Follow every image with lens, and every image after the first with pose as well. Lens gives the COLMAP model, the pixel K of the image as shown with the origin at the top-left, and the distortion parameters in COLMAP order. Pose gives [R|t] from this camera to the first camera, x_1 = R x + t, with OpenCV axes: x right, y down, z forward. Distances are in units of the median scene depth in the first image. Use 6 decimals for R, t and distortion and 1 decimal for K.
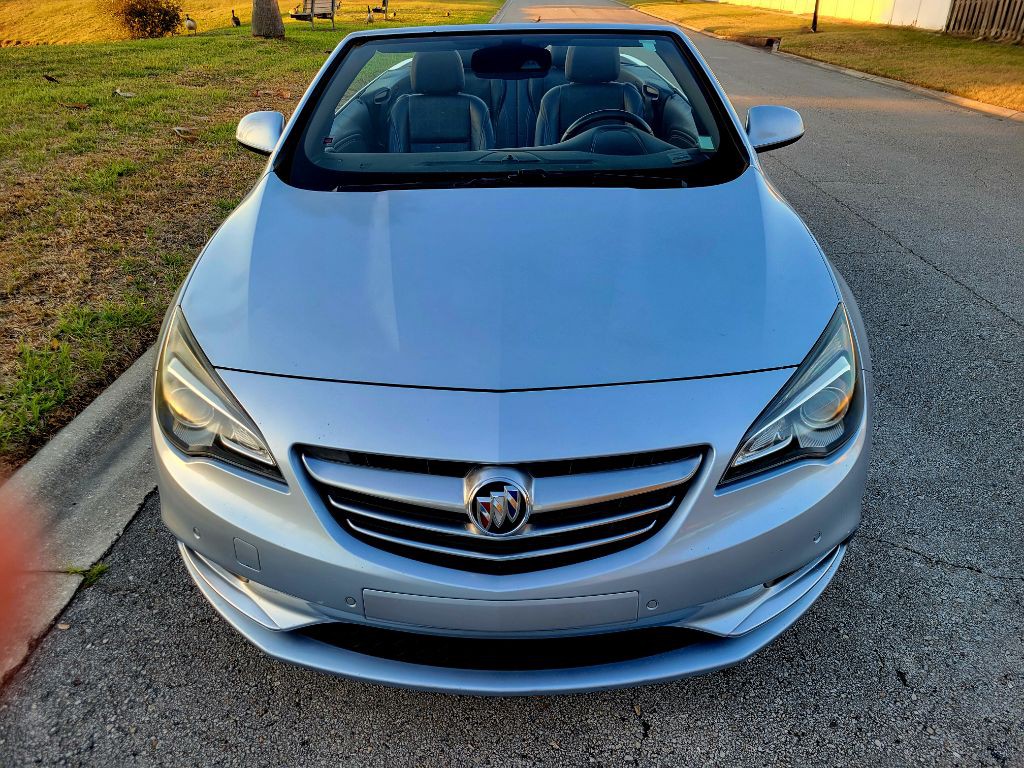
lens RADIAL K [[787.7, 0, 508.1], [0, 787.7, 383.0], [0, 0, 1]] dist [0.057018, -0.039533]
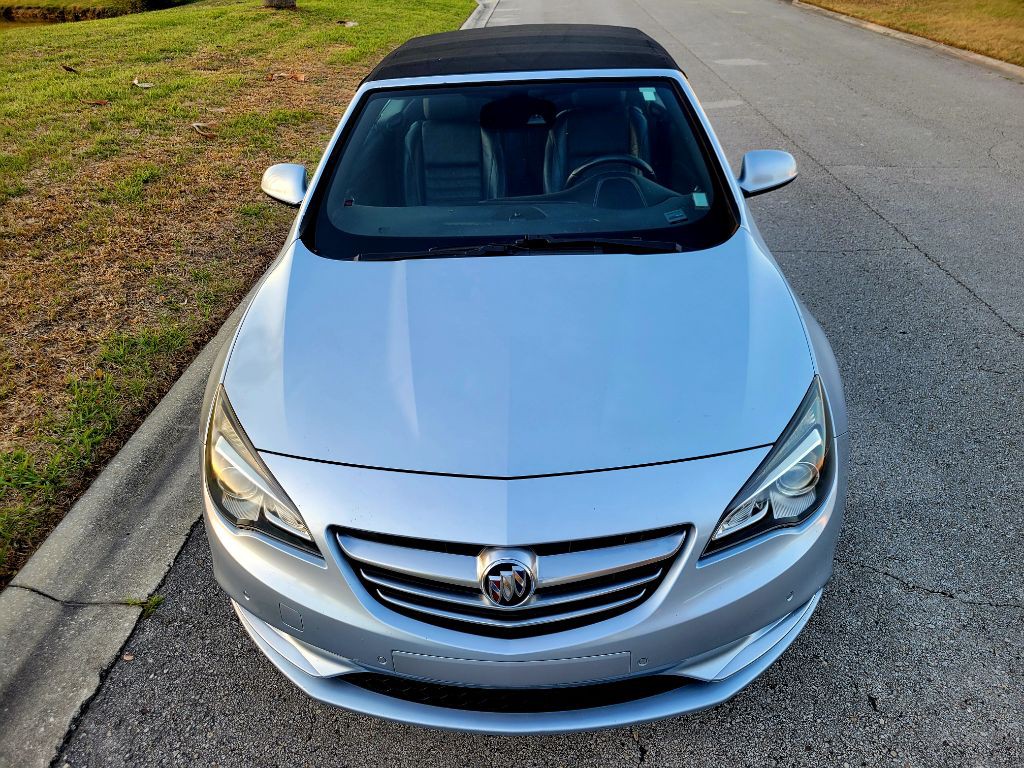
lens RADIAL K [[787.7, 0, 512.1], [0, 787.7, 382.7], [0, 0, 1]] dist [0.057018, -0.039533]
pose [[0.999675, -0.015117, -0.020543, 0.015679], [0.016178, 0.998491, 0.052480, -0.136637], [0.019719, -0.052796, 0.998411, -0.098083]]
